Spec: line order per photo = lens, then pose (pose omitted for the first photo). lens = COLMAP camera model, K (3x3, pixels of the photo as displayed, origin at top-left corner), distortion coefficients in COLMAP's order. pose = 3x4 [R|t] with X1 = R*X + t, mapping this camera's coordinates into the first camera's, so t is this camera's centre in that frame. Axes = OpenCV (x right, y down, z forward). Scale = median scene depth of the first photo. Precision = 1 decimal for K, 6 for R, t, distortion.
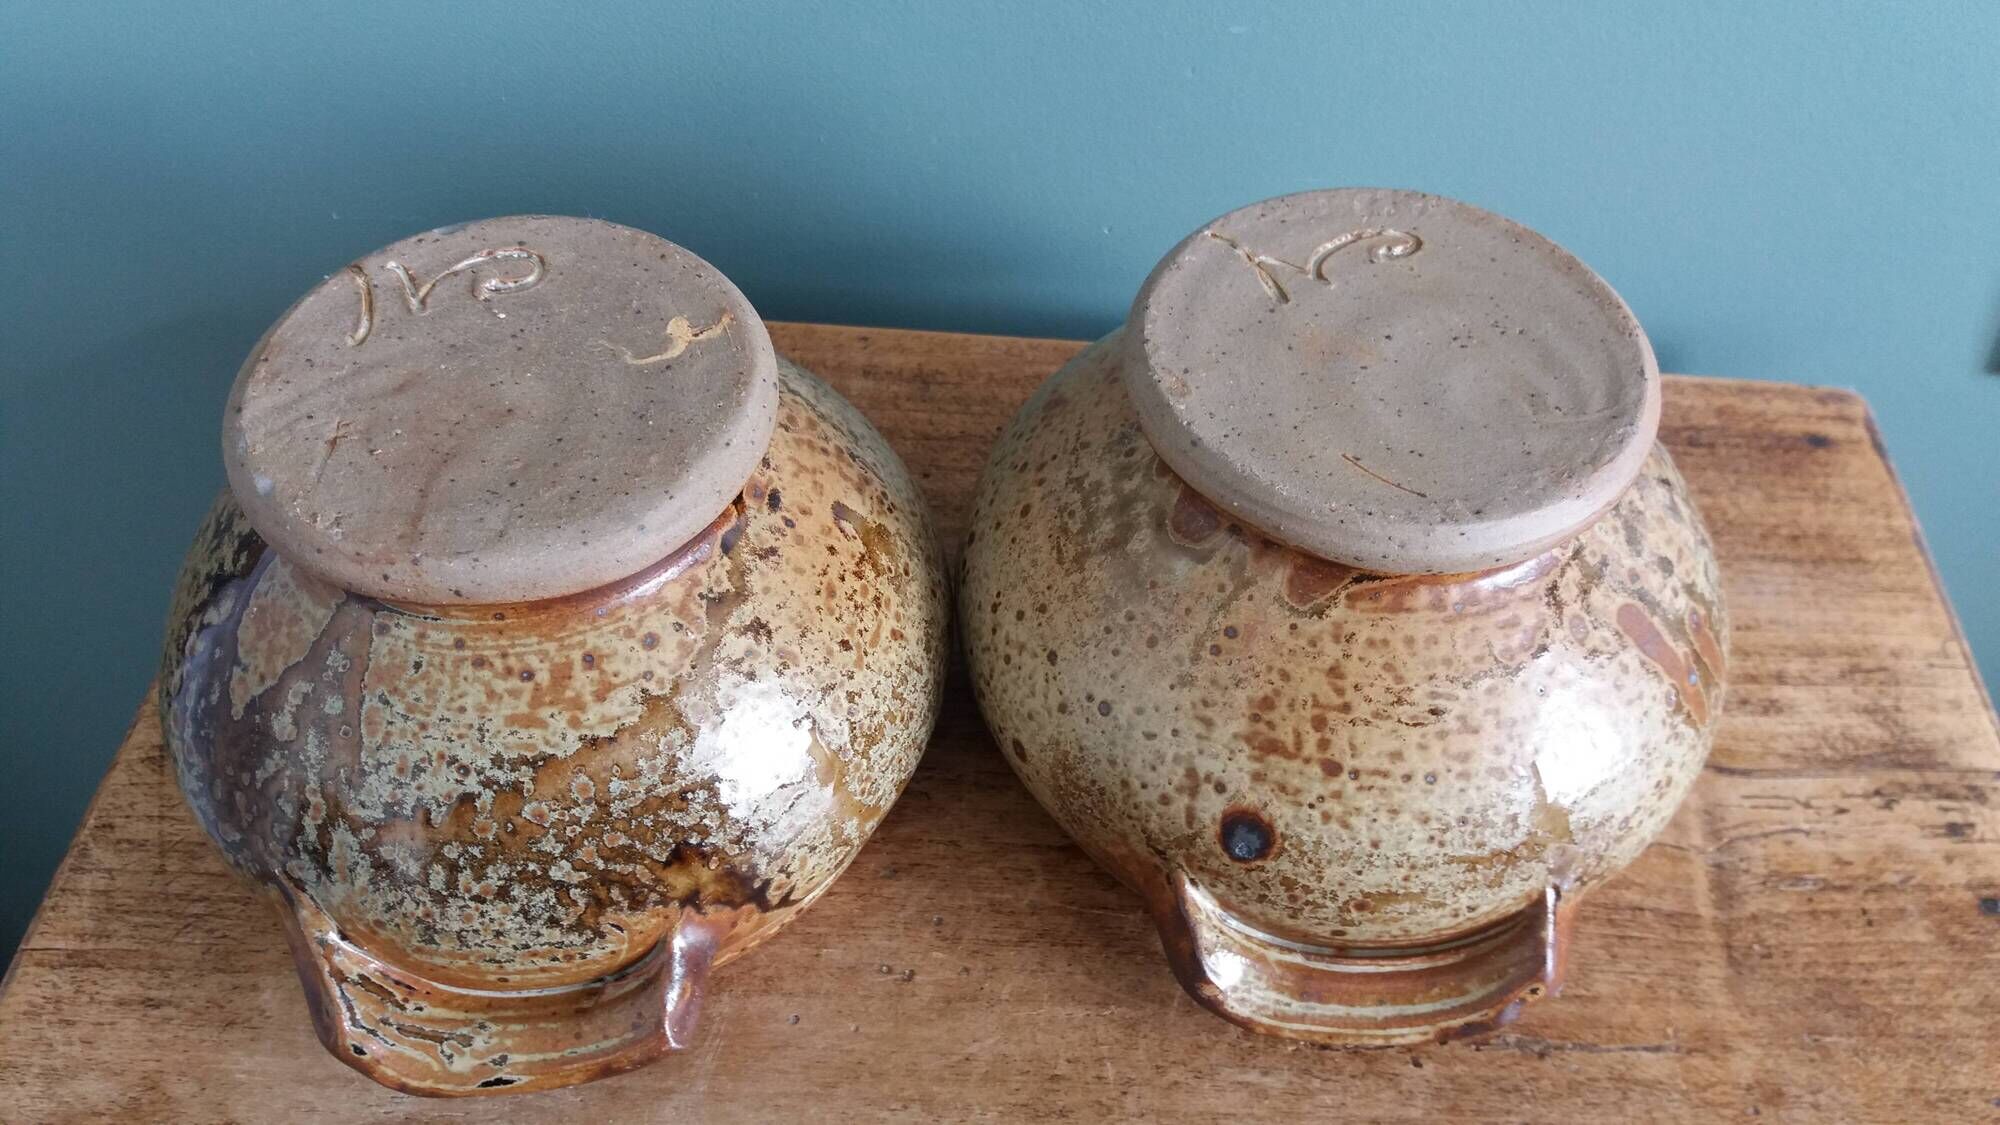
lens RADIAL K [[1660.6, 0, 1008.1], [0, 1660.6, 575.4], [0, 0, 1]] dist [0.007713, -0.041791]
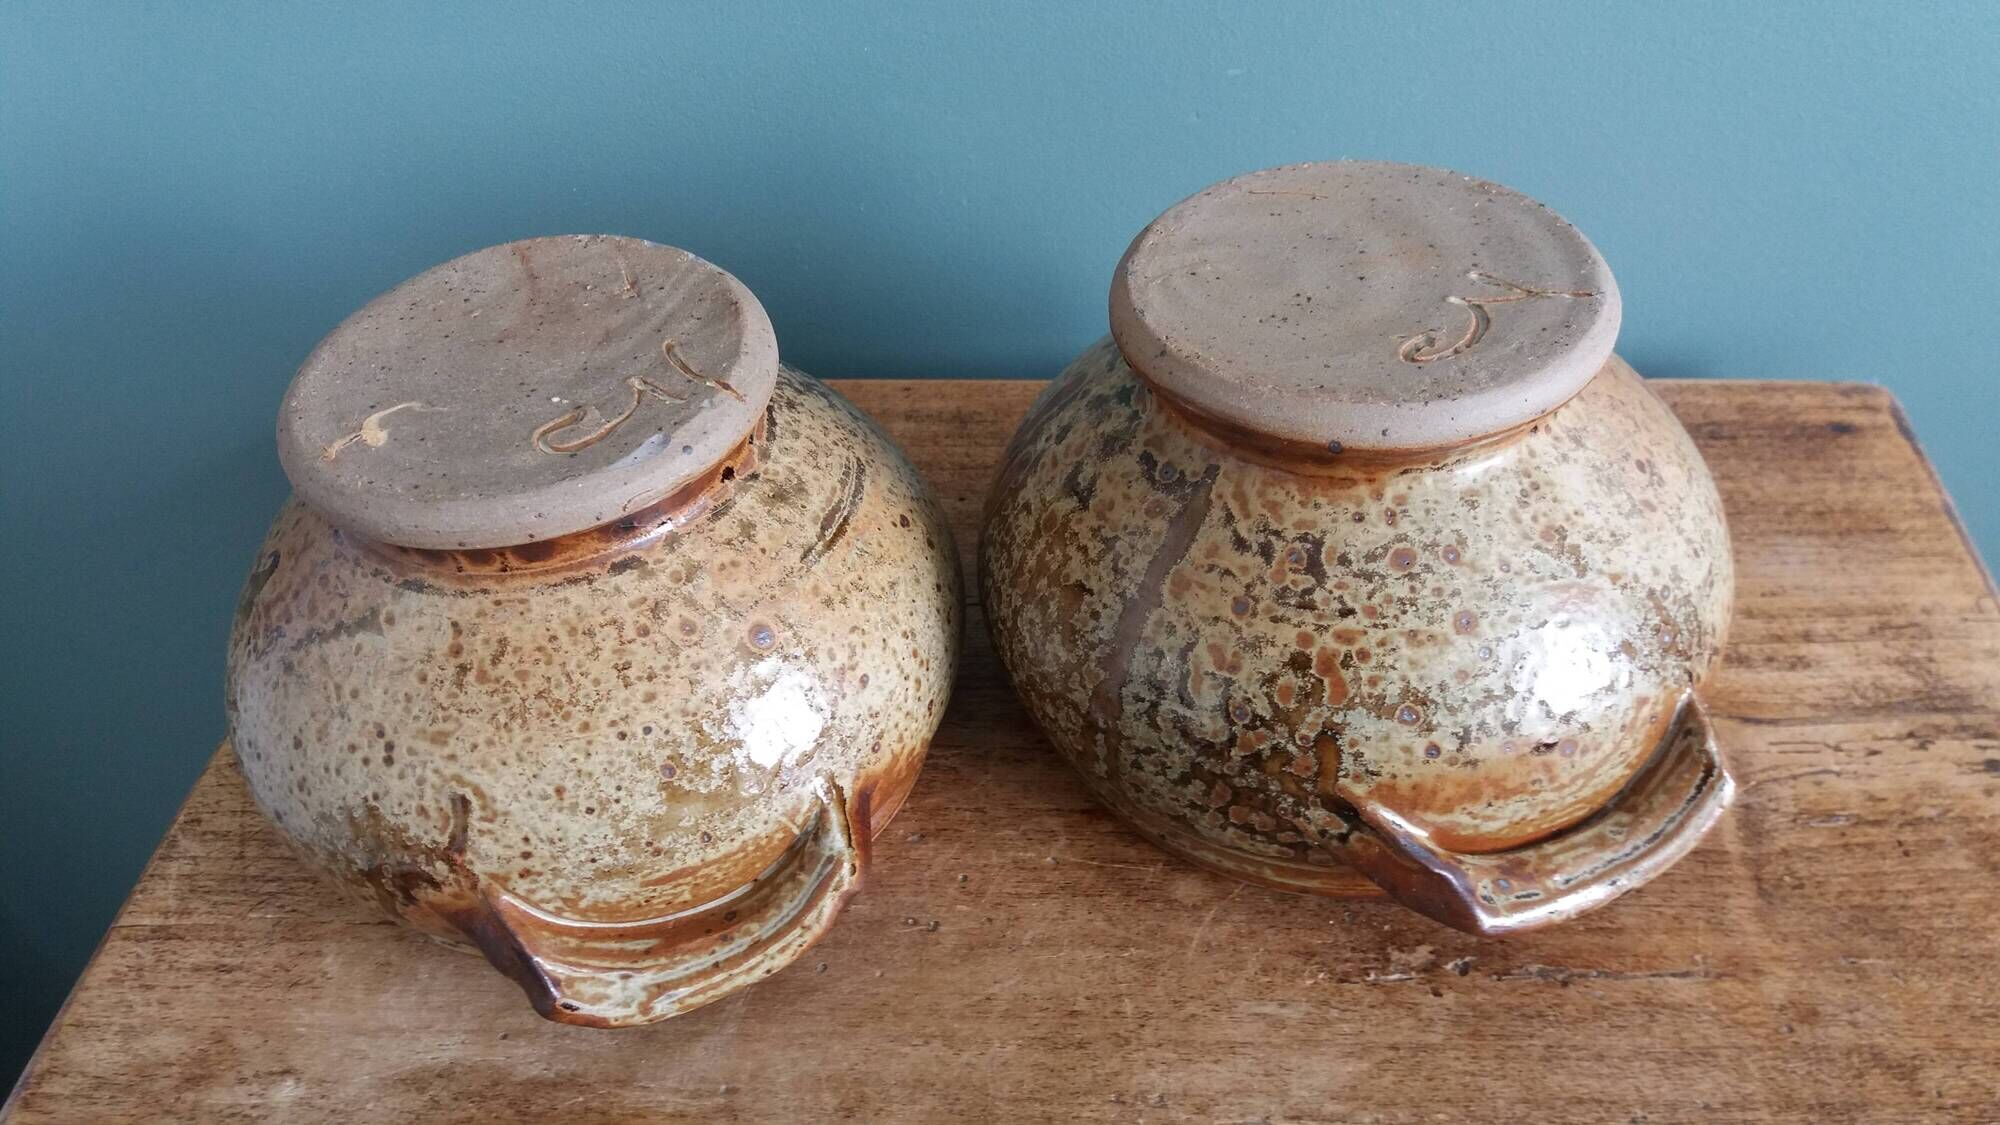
lens RADIAL K [[1660.6, 0, 1008.1], [0, 1660.6, 575.4], [0, 0, 1]] dist [0.007713, -0.041791]
pose [[0.995629, -0.046495, -0.081004, 0.077509], [0.035432, 0.990479, -0.133025, 0.159434], [0.086418, 0.129573, 0.987797, -0.038248]]
